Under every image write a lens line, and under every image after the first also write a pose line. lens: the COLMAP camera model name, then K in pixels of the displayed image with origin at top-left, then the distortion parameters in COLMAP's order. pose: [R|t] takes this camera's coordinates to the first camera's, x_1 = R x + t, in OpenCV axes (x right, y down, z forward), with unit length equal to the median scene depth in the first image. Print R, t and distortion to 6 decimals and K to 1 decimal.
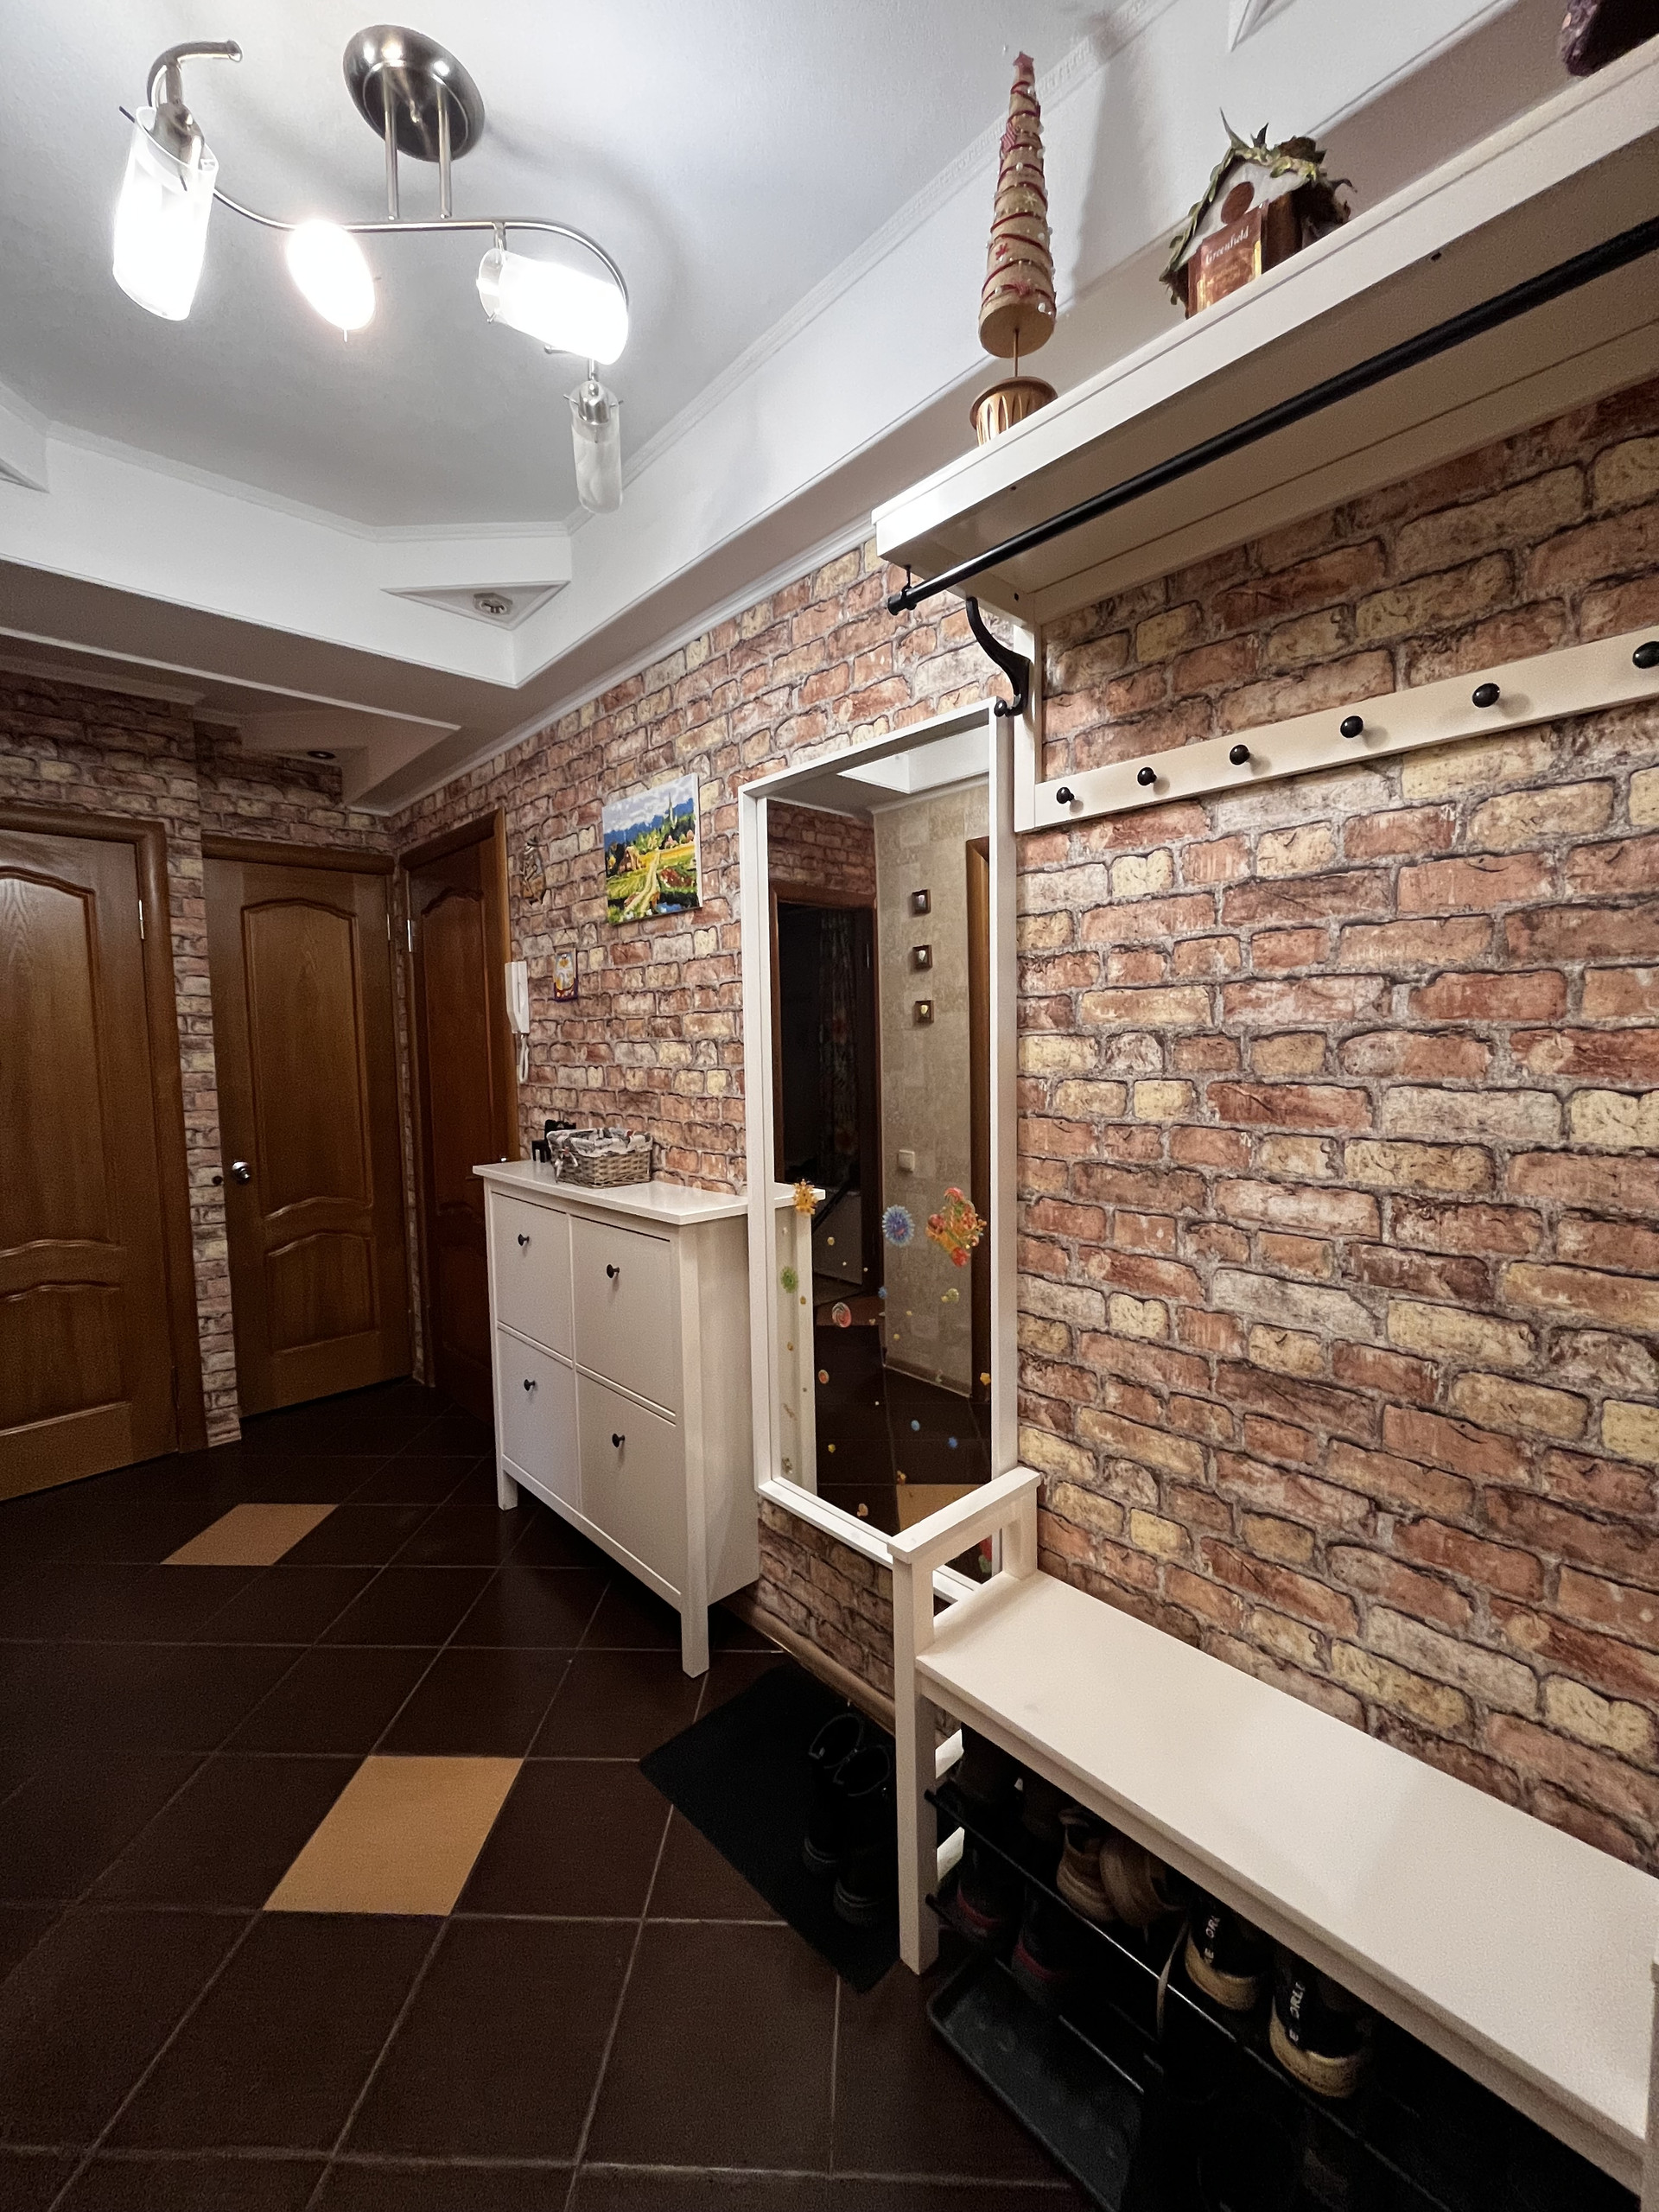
lens RADIAL K [[900.2, 0, 833.7], [0, 900.2, 1103.2], [0, 0, 1]] dist [-0.004004, 0.000327]
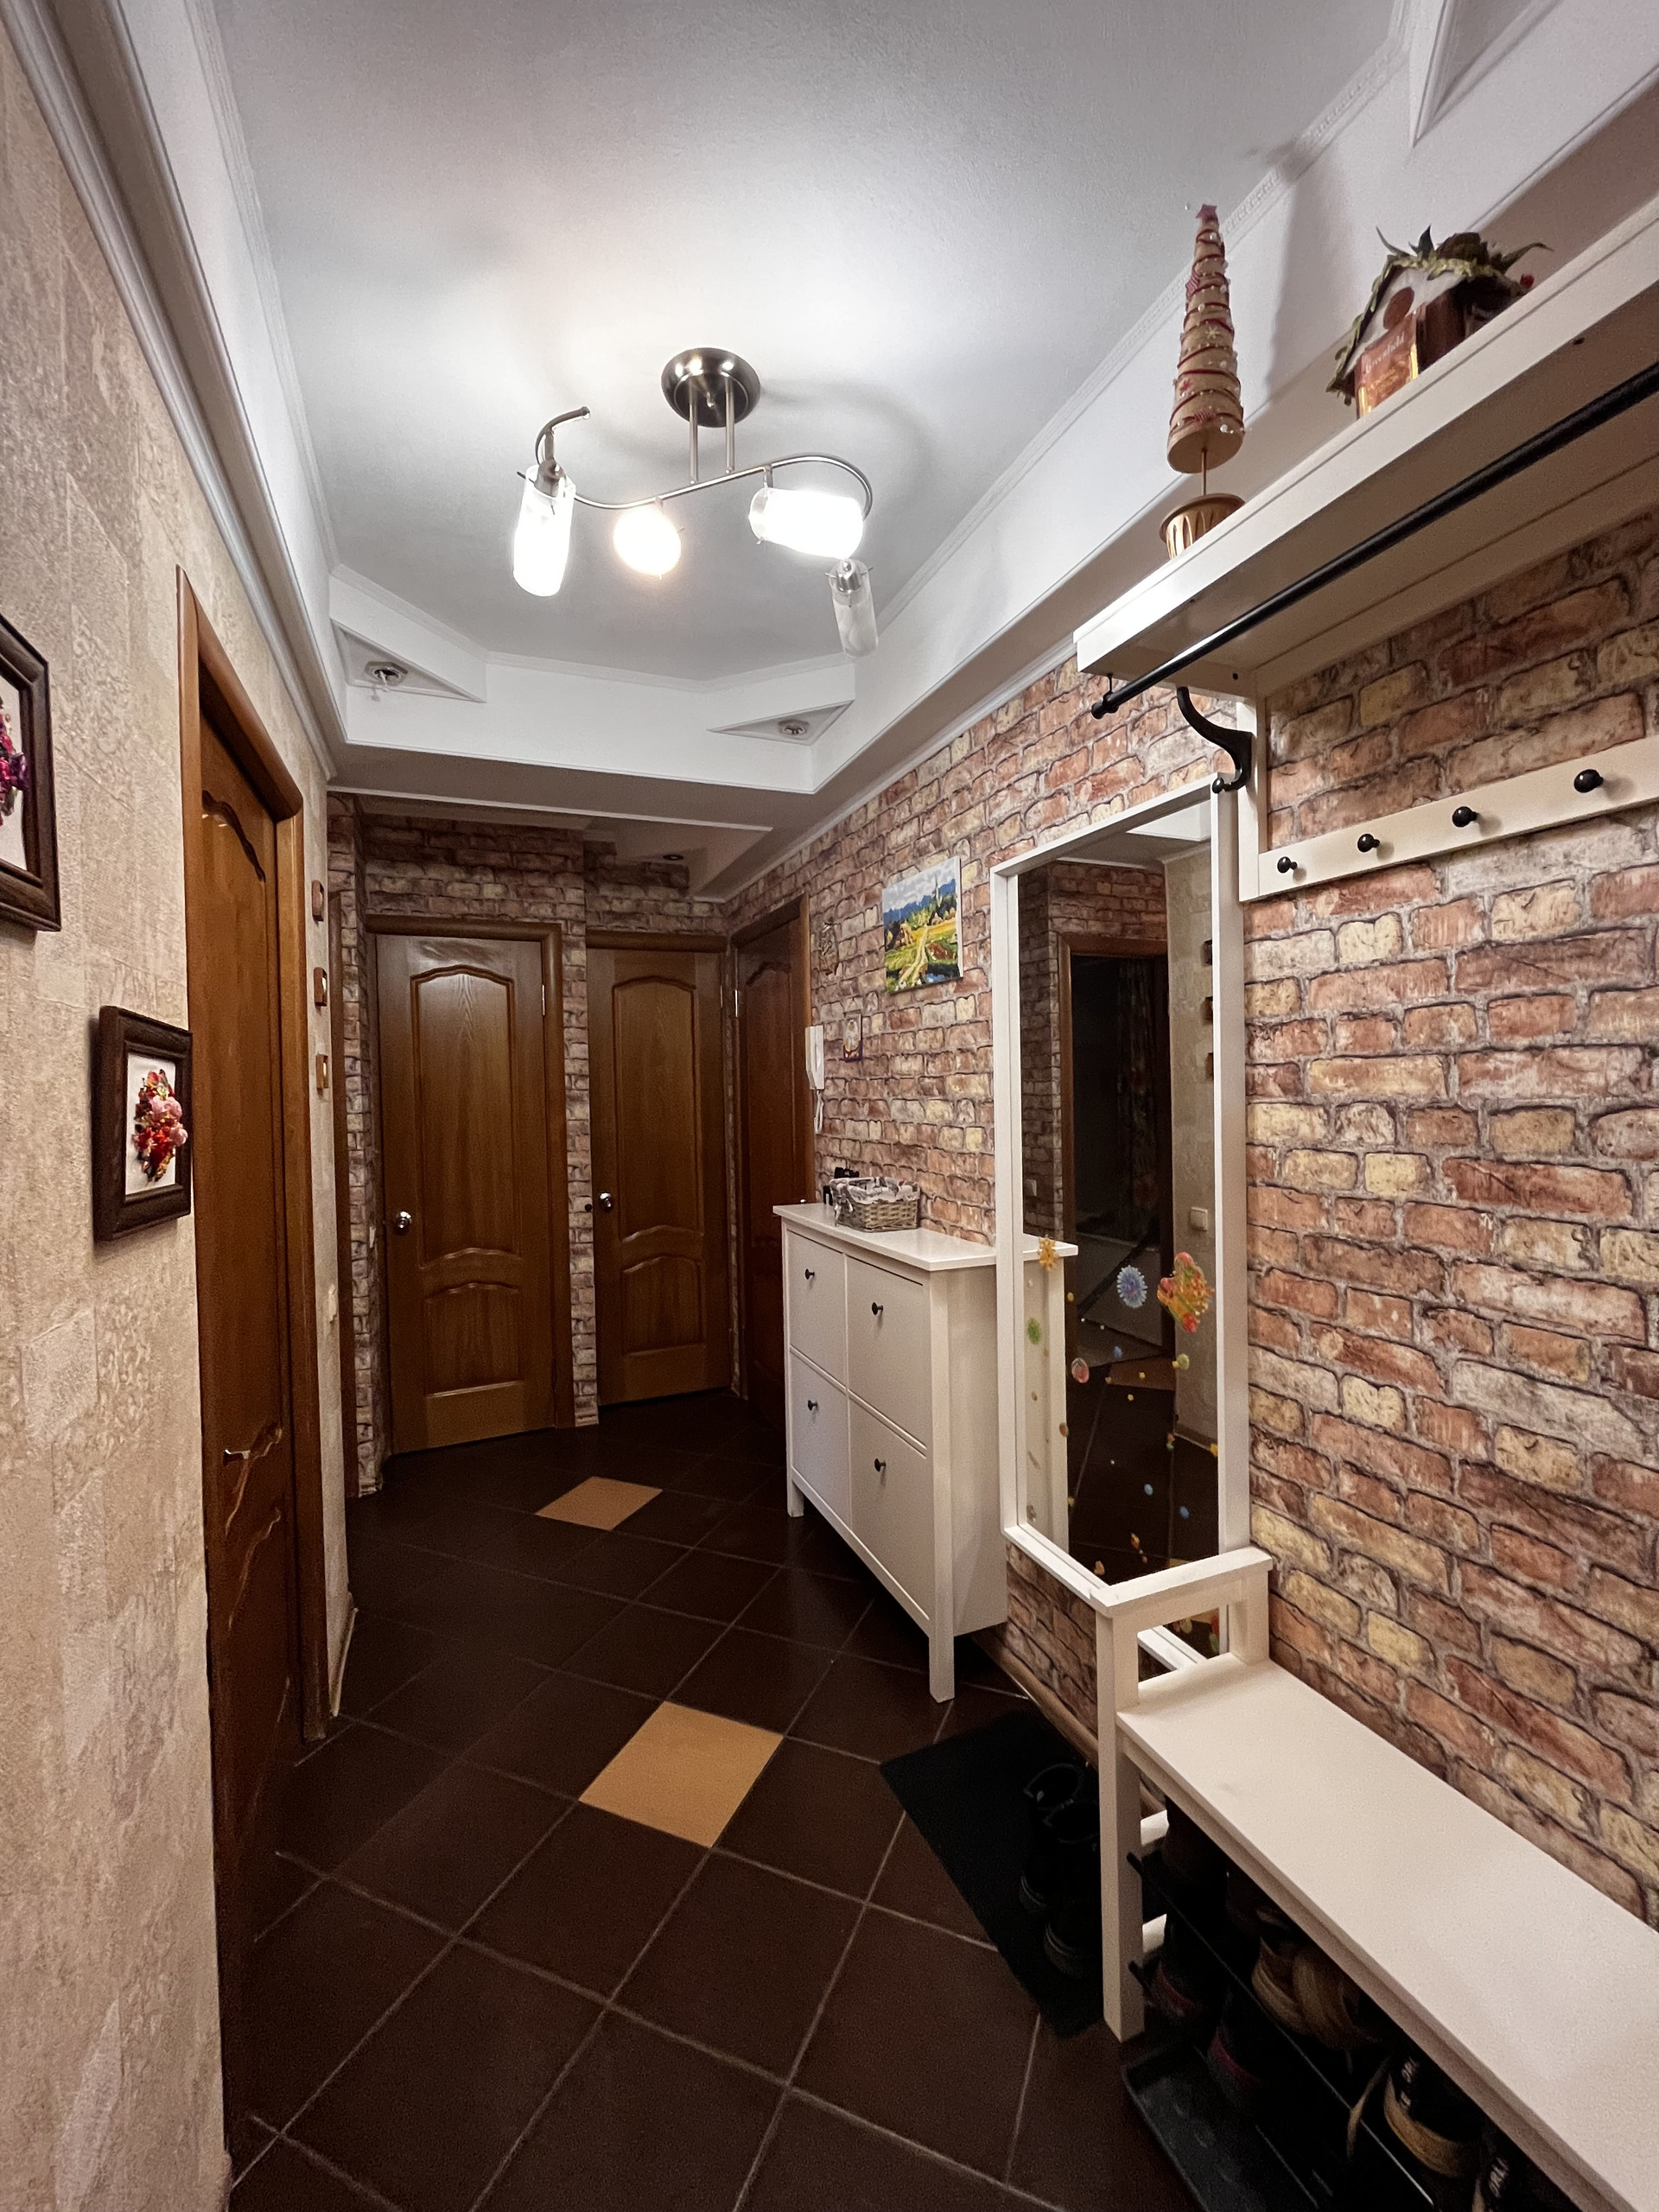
lens RADIAL K [[900.2, 0, 833.1], [0, 900.2, 1104.2], [0, 0, 1]] dist [-0.004004, 0.000327]
pose [[0.936265, 0.004431, -0.351265, 0.140391], [-0.020606, 0.998891, -0.042323, -0.024883], [0.350688, 0.046863, 0.935319, -0.097269]]
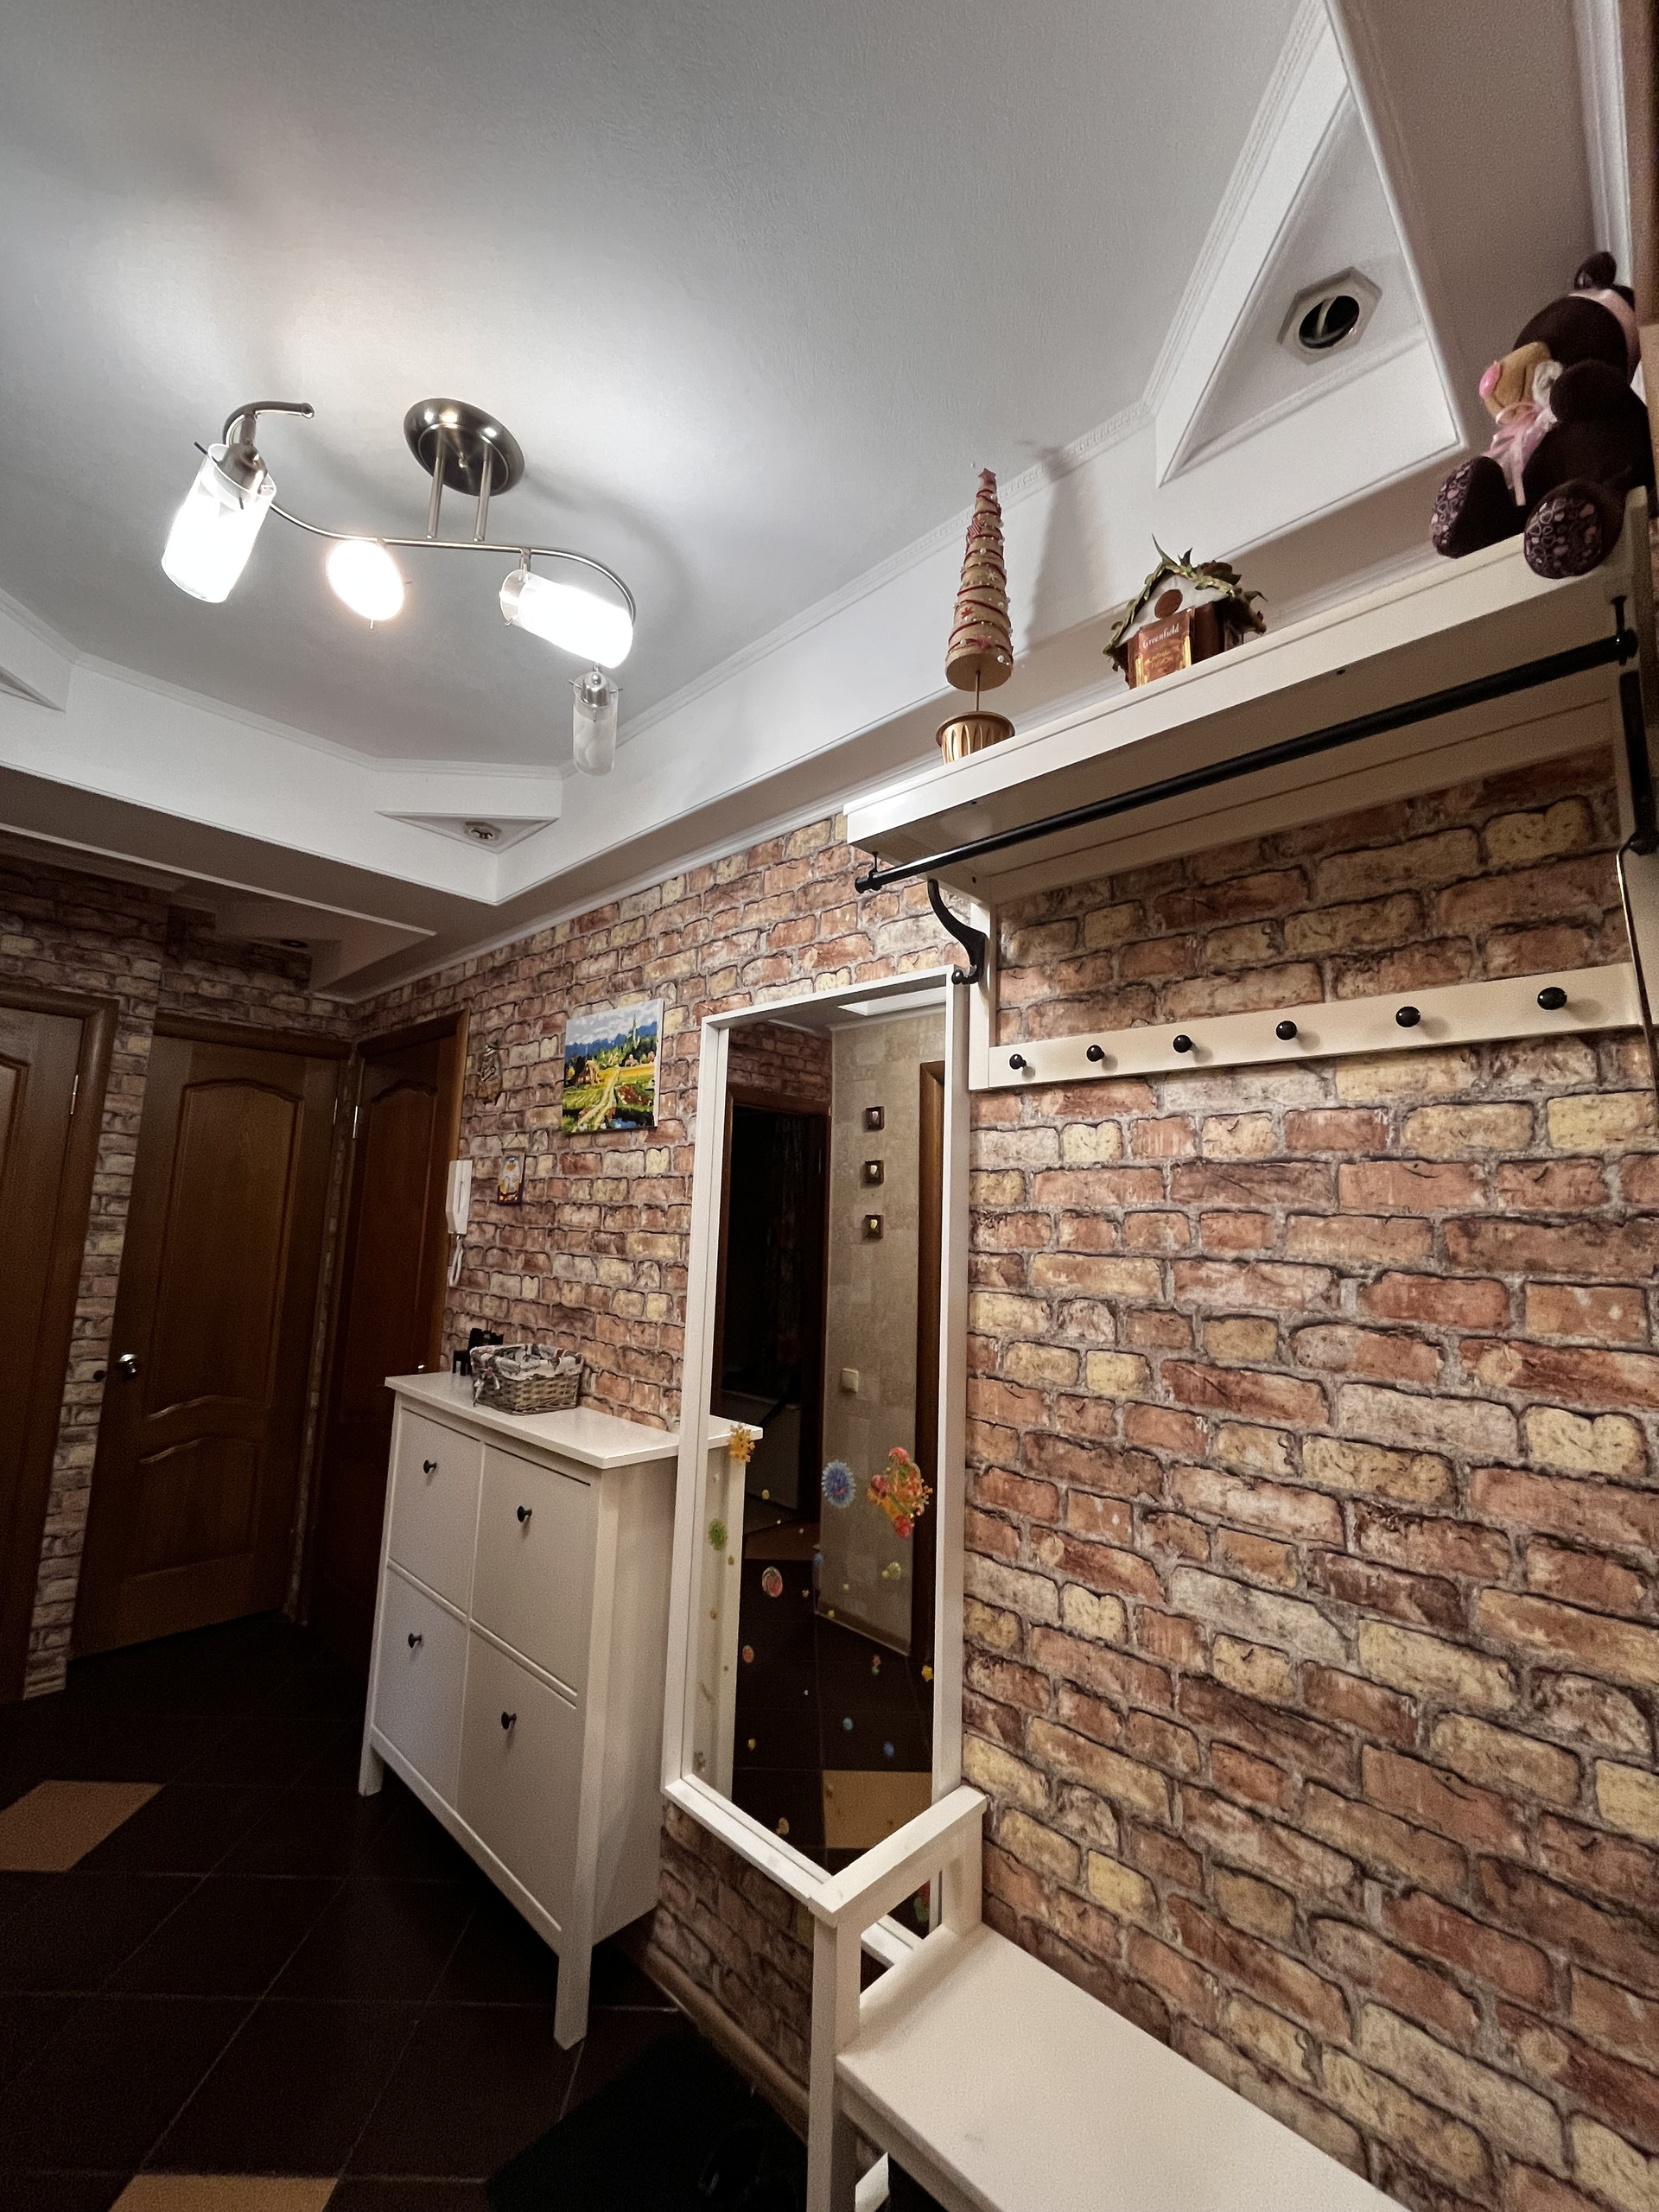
lens RADIAL K [[900.2, 0, 834.5], [0, 900.2, 1104.0], [0, 0, 1]] dist [-0.004004, 0.000327]
pose [[0.997067, 0.057432, 0.050583, -0.002927], [-0.045906, 0.977652, -0.205156, -0.073445], [-0.061235, 0.202232, 0.977421, 0.010571]]
